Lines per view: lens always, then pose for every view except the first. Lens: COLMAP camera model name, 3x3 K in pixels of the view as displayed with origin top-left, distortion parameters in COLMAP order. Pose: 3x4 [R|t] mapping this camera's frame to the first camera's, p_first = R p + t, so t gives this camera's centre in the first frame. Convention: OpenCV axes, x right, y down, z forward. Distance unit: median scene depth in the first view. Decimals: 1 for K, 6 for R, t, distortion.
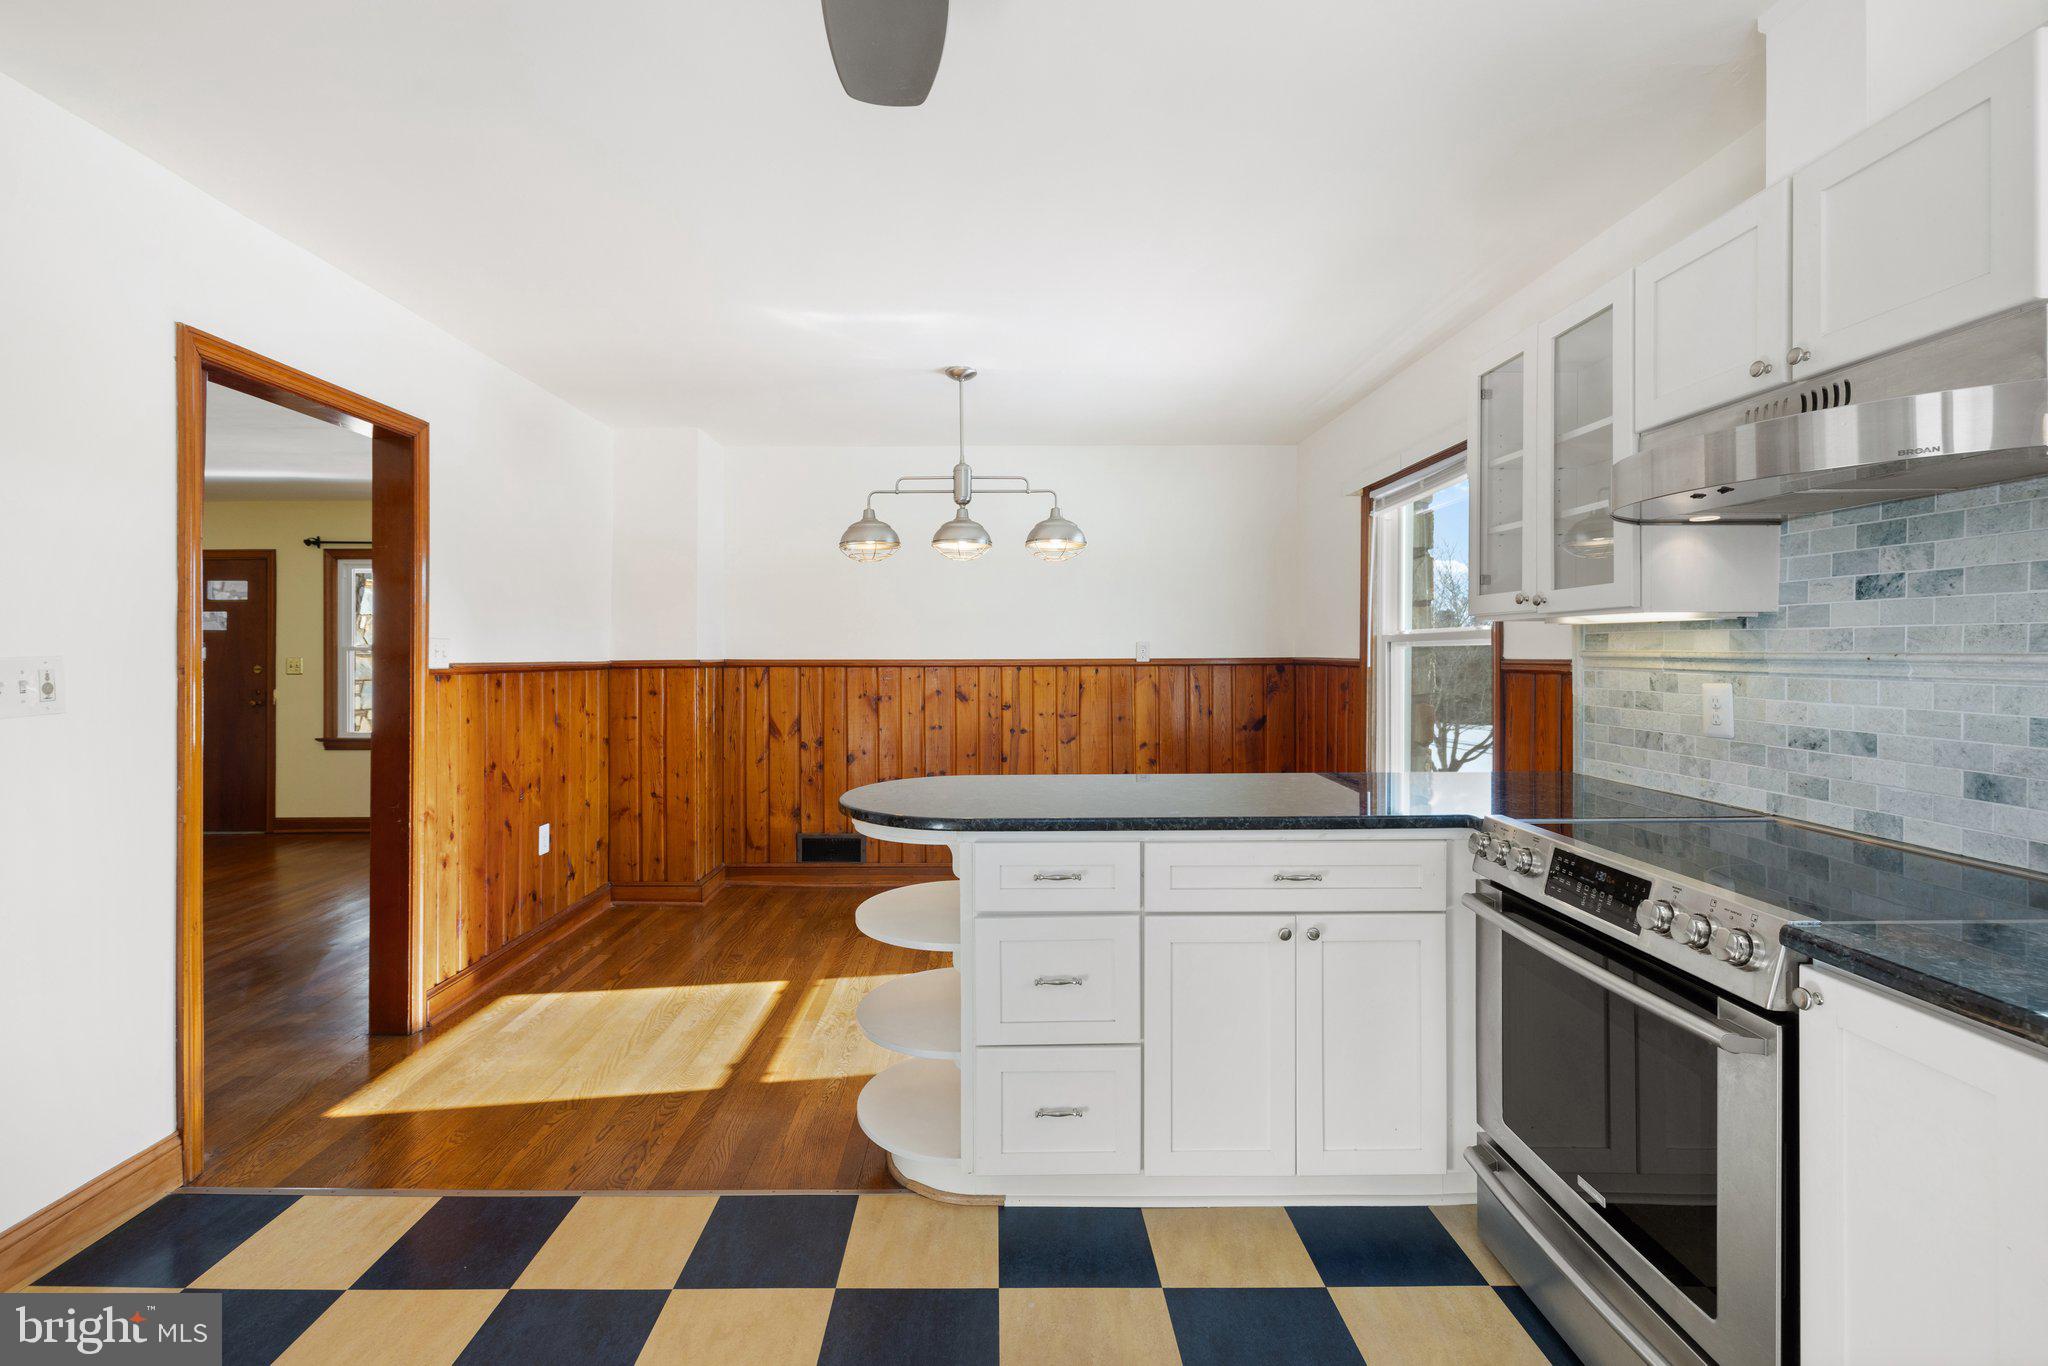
lens RADIAL K [[874.9, 0, 963.2], [0, 874.9, 649.3], [0, 0, 1]] dist [-0.011111, 0.000527]
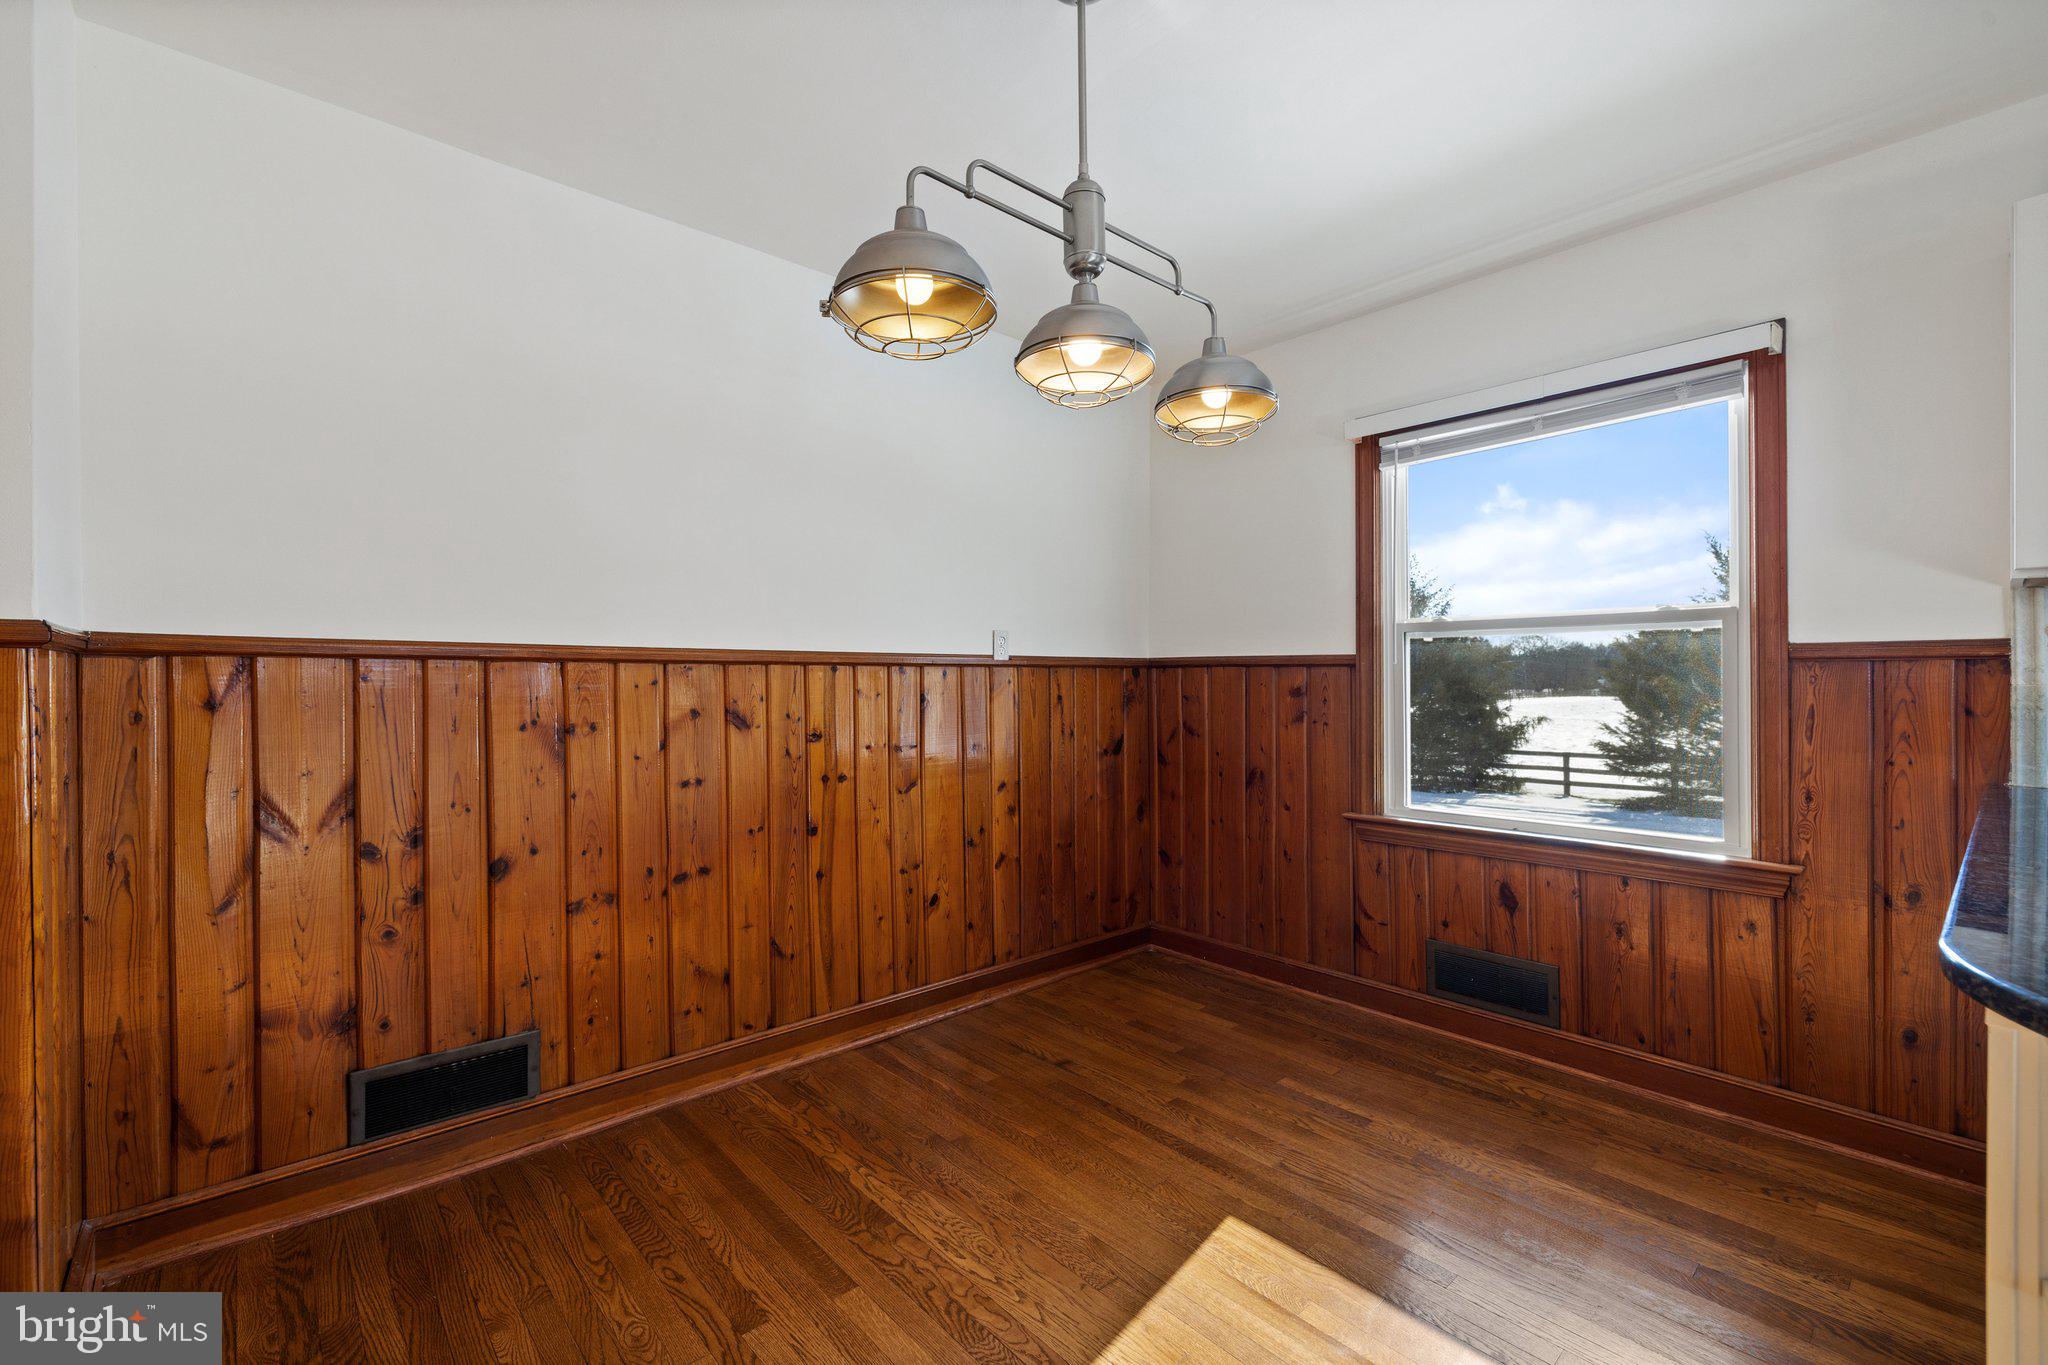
lens RADIAL K [[874.9, 0, 1021.4], [0, 874.9, 669.9], [0, 0, 1]] dist [-0.011111, 0.000527]
pose [[0.745887, 0.011264, 0.665977, -0.224940], [-0.008985, 0.999936, -0.006850, 0.025853], [-0.666012, -0.000875, 0.745941, 0.495958]]
